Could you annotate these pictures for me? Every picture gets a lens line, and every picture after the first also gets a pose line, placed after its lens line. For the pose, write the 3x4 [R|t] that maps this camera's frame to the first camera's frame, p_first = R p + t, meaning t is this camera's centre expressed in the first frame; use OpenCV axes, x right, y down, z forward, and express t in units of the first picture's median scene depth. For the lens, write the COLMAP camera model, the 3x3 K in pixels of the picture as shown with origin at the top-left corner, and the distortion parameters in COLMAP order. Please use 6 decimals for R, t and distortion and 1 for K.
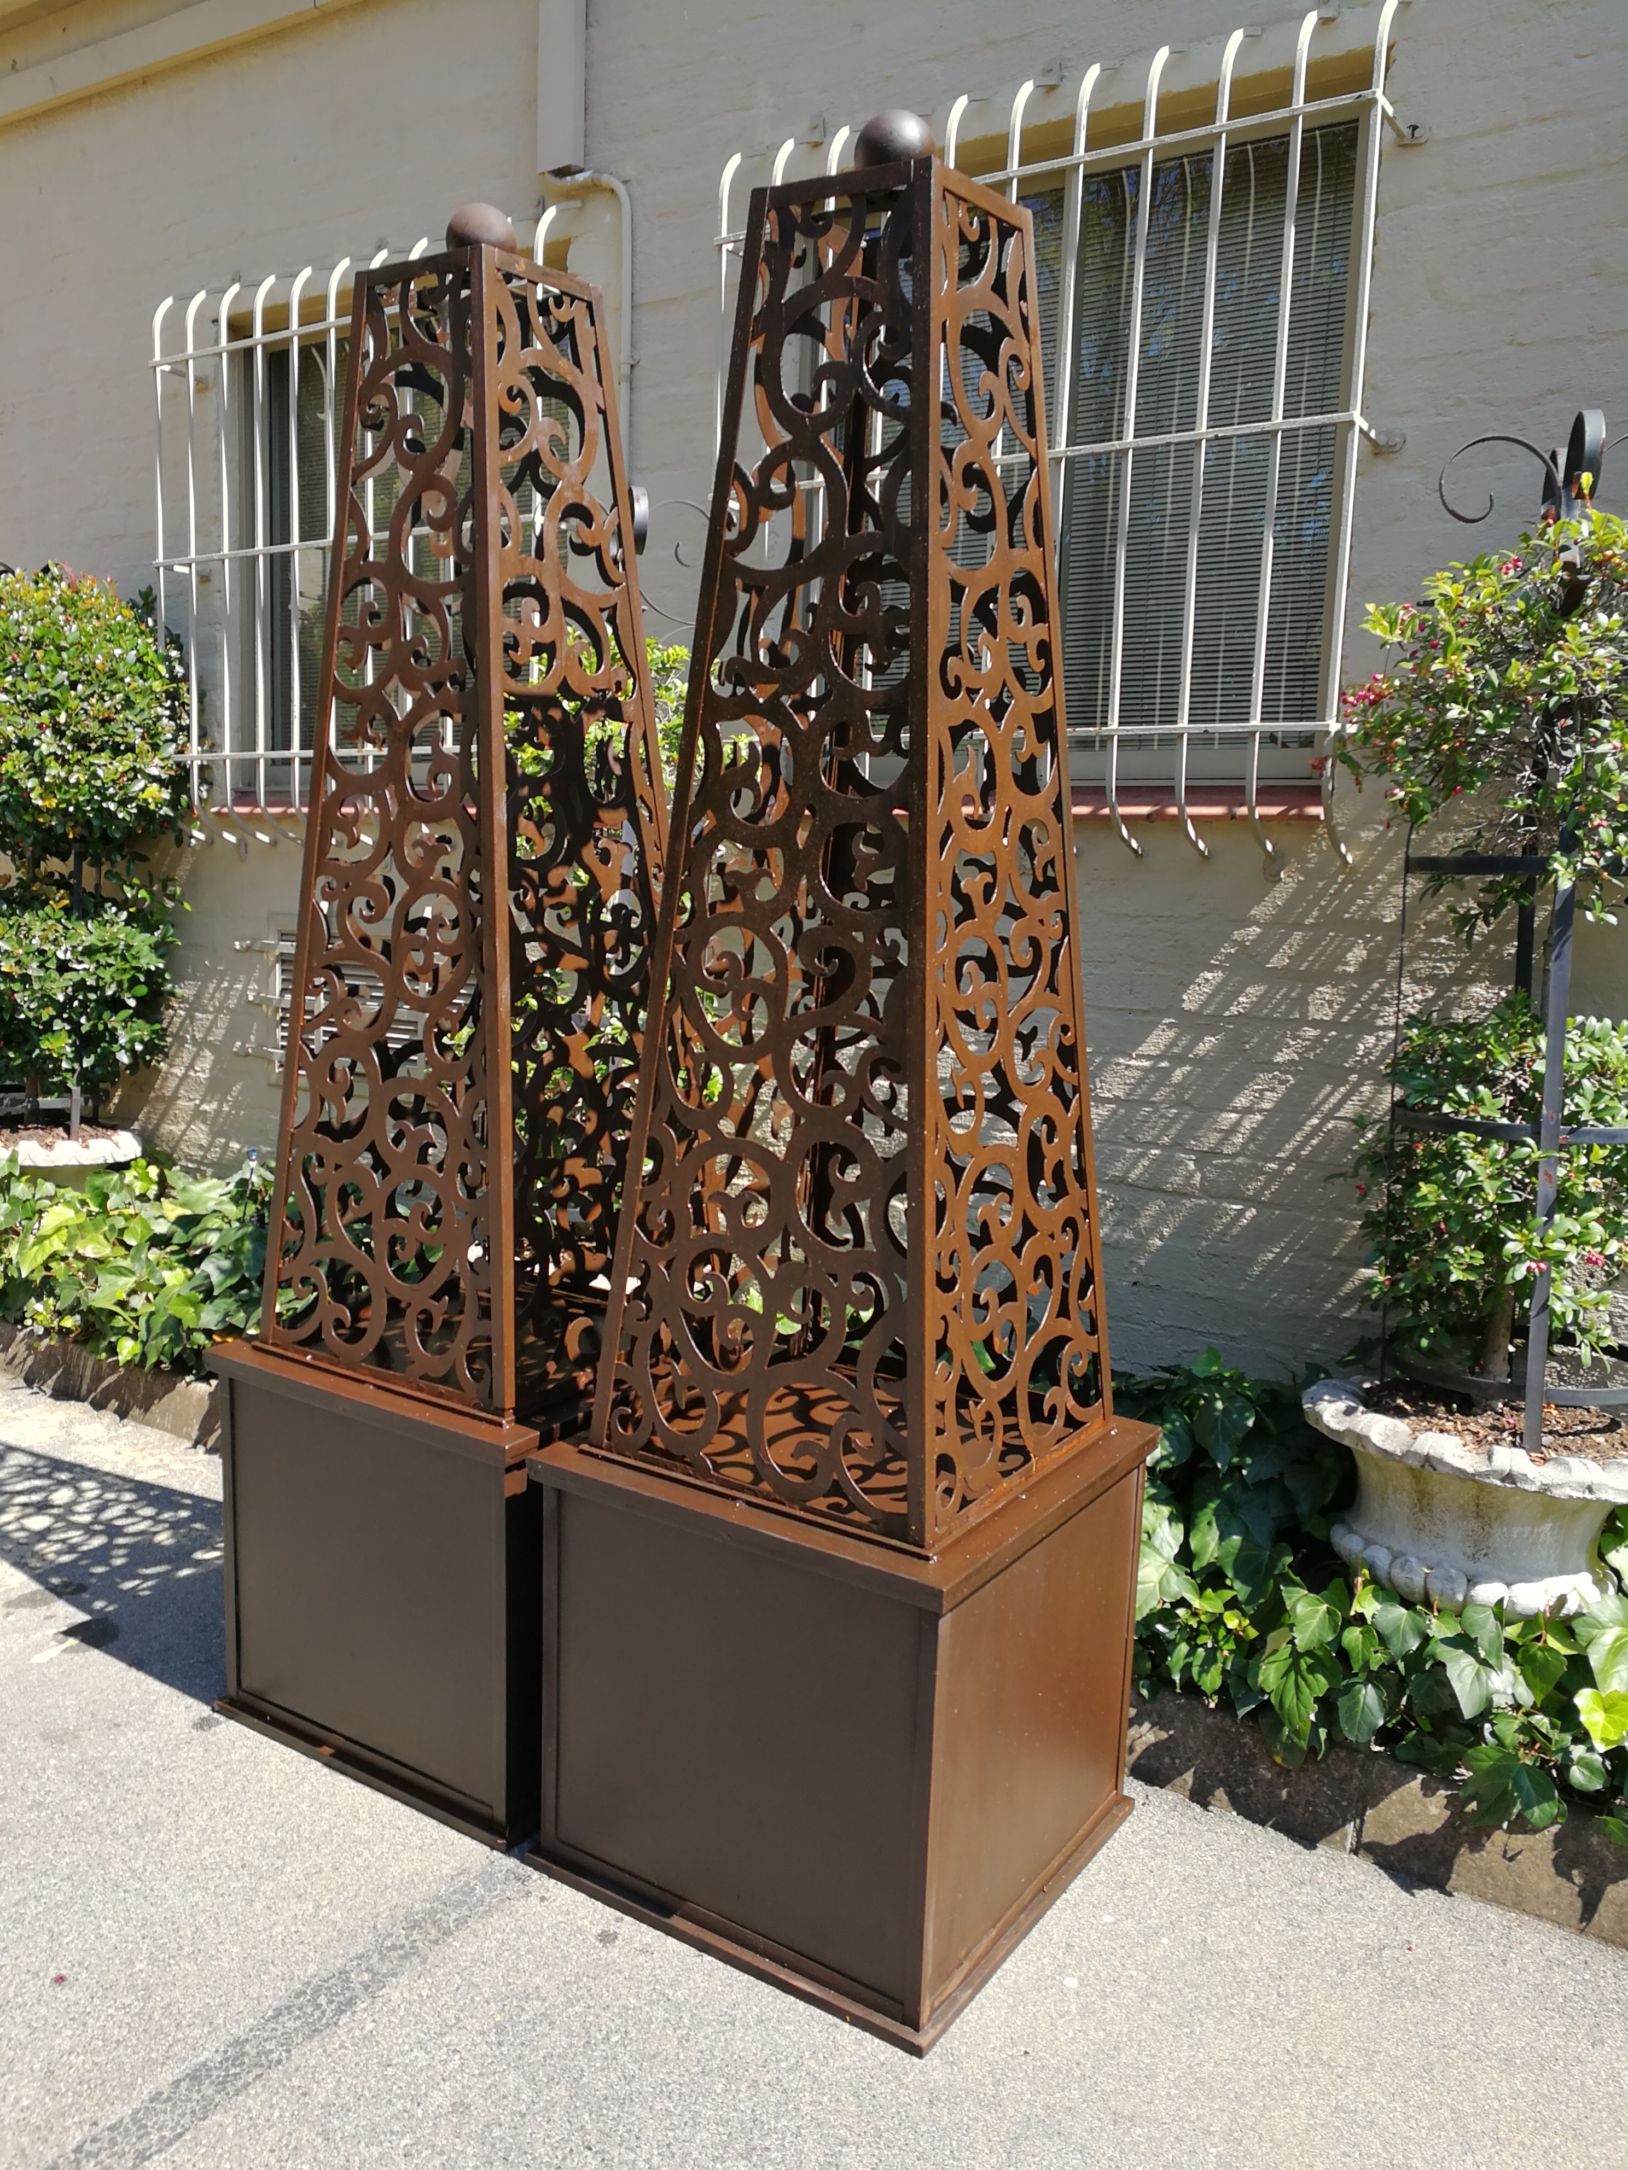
lens RADIAL K [[1780.5, 0, 802.4], [0, 1780.5, 1119.2], [0, 0, 1]] dist [0.034619, -0.040187]
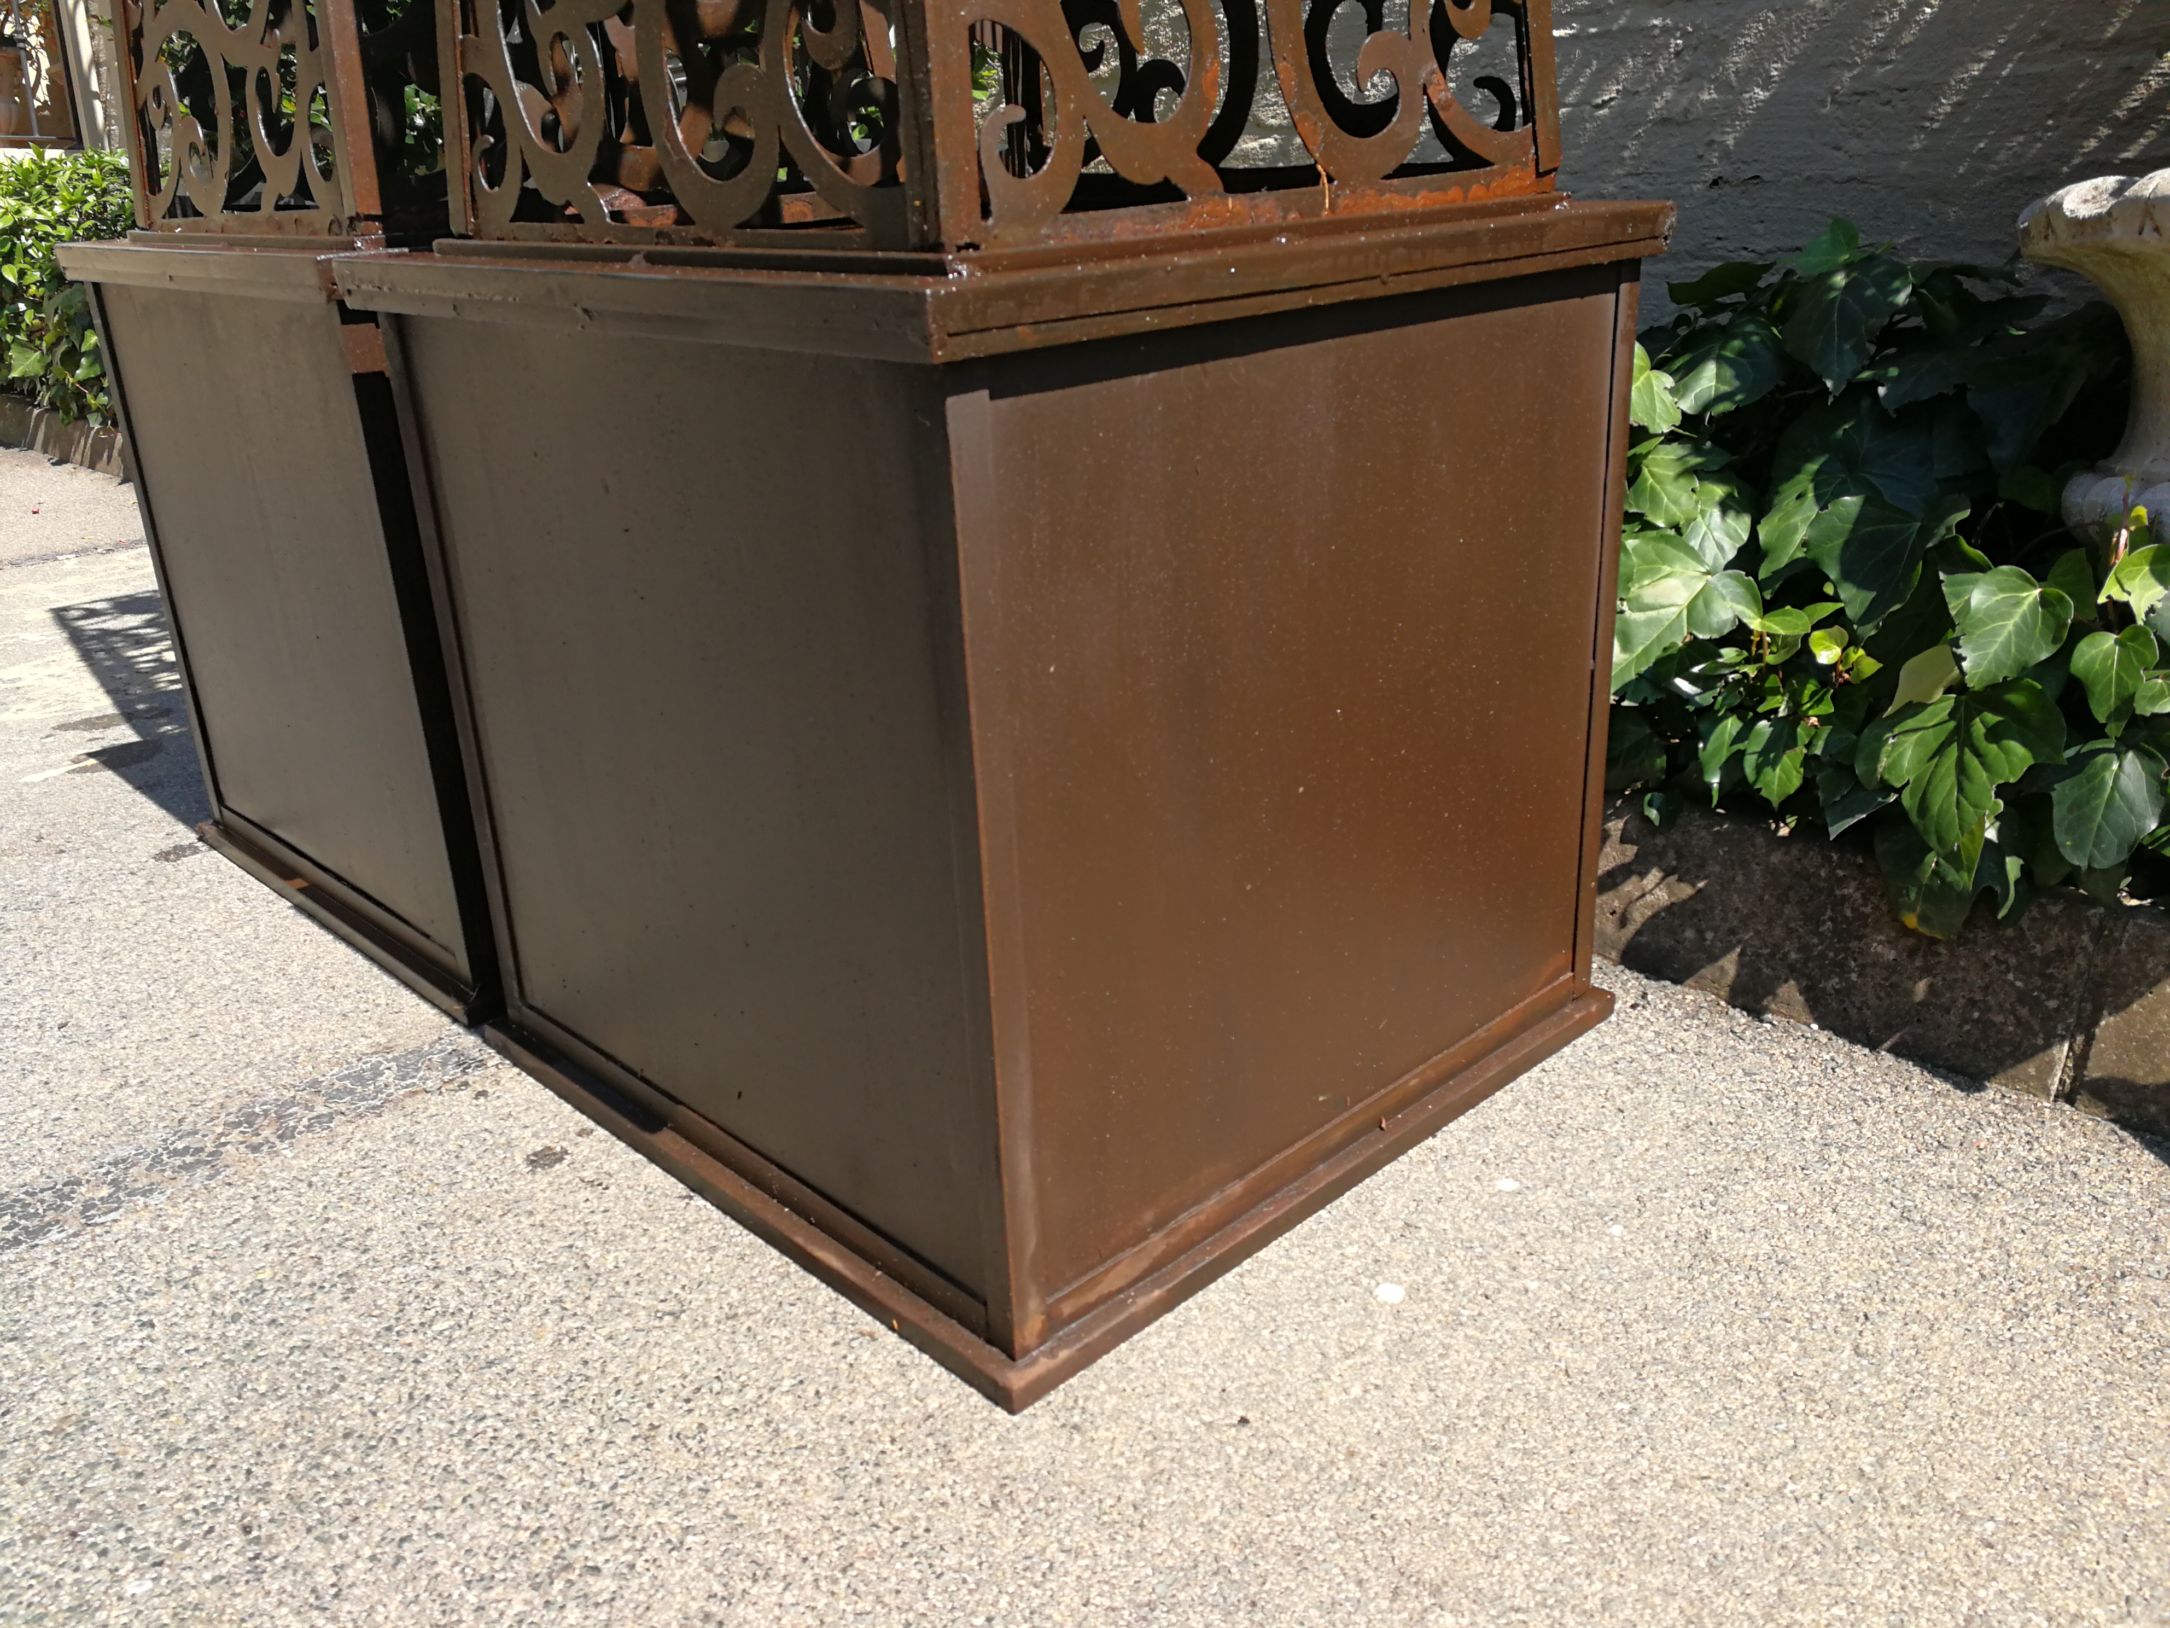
lens RADIAL K [[1780.5, 0, 1072.5], [0, 1780.5, 820.1], [0, 0, 1]] dist [0.034619, -0.040187]
pose [[0.973837, 0.012584, -0.226899, 0.147524], [0.027312, 0.984747, 0.171836, 0.232078], [0.225601, -0.173537, 0.958639, 0.463678]]
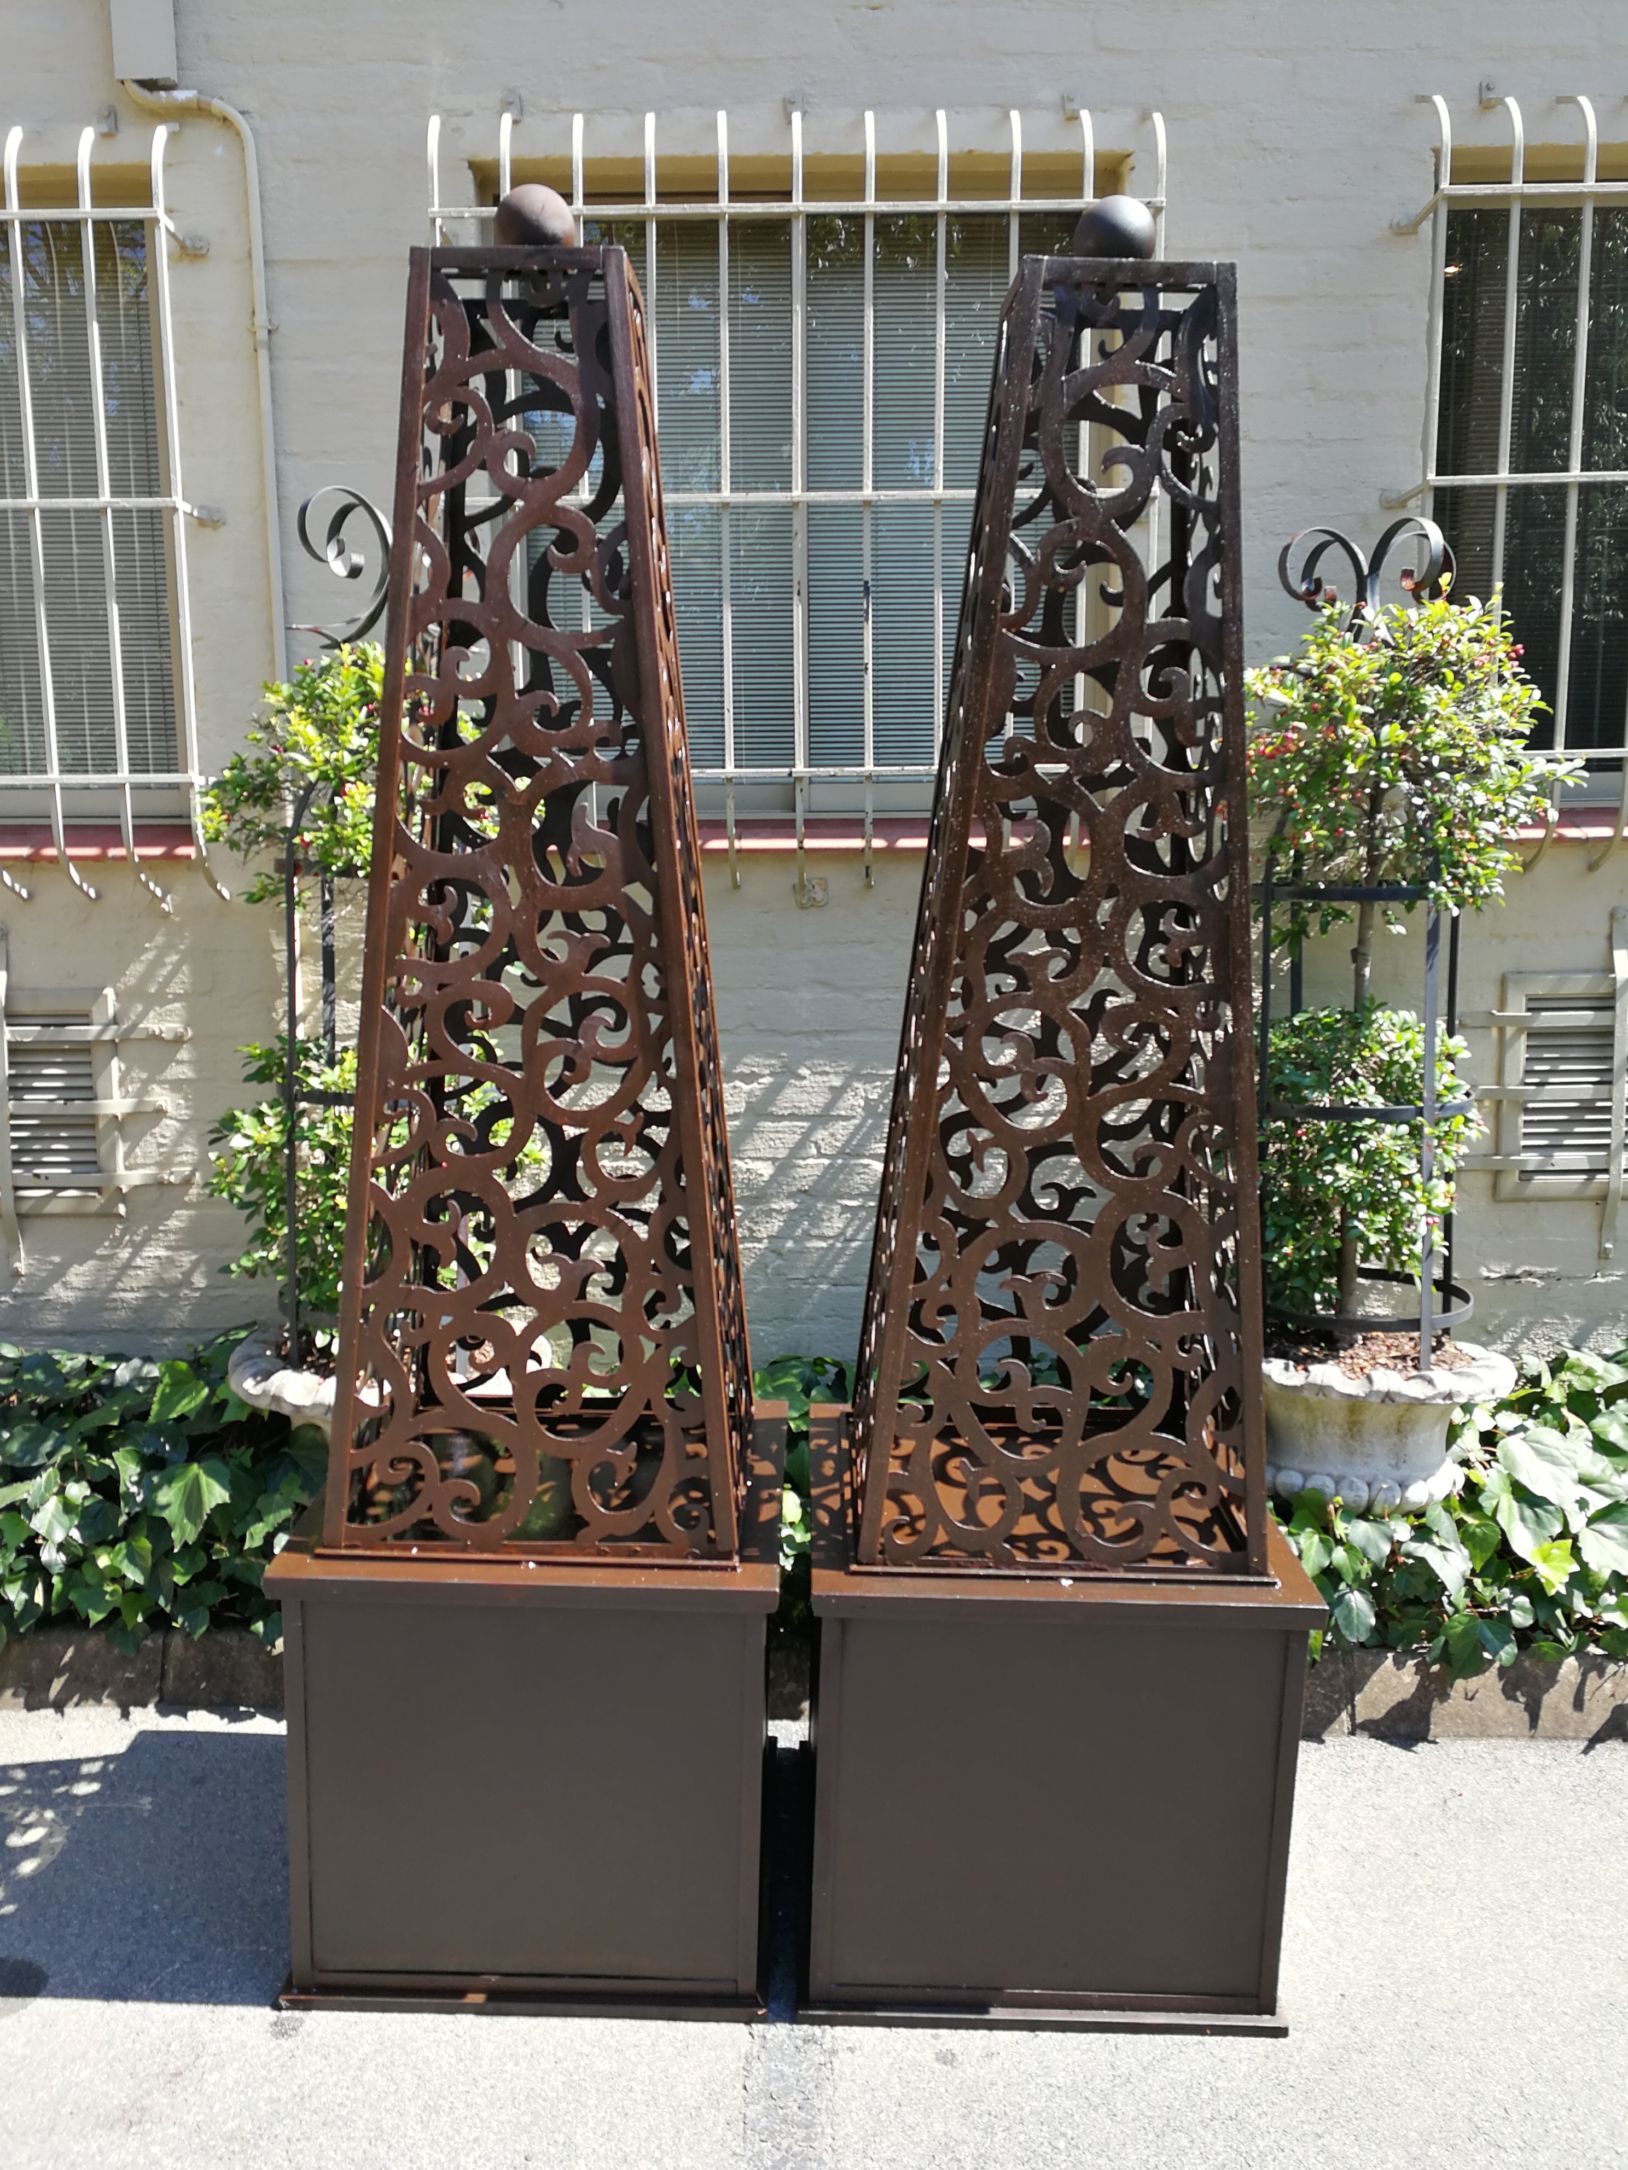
lens RADIAL K [[1780.5, 0, 774.9], [0, 1780.5, 1123.9], [0, 0, 1]] dist [0.034619, -0.040187]
pose [[0.825637, -0.123272, 0.550570, -0.574611], [0.106859, 0.992343, 0.061939, -0.098780], [-0.553990, 0.007695, 0.832488, 0.212203]]
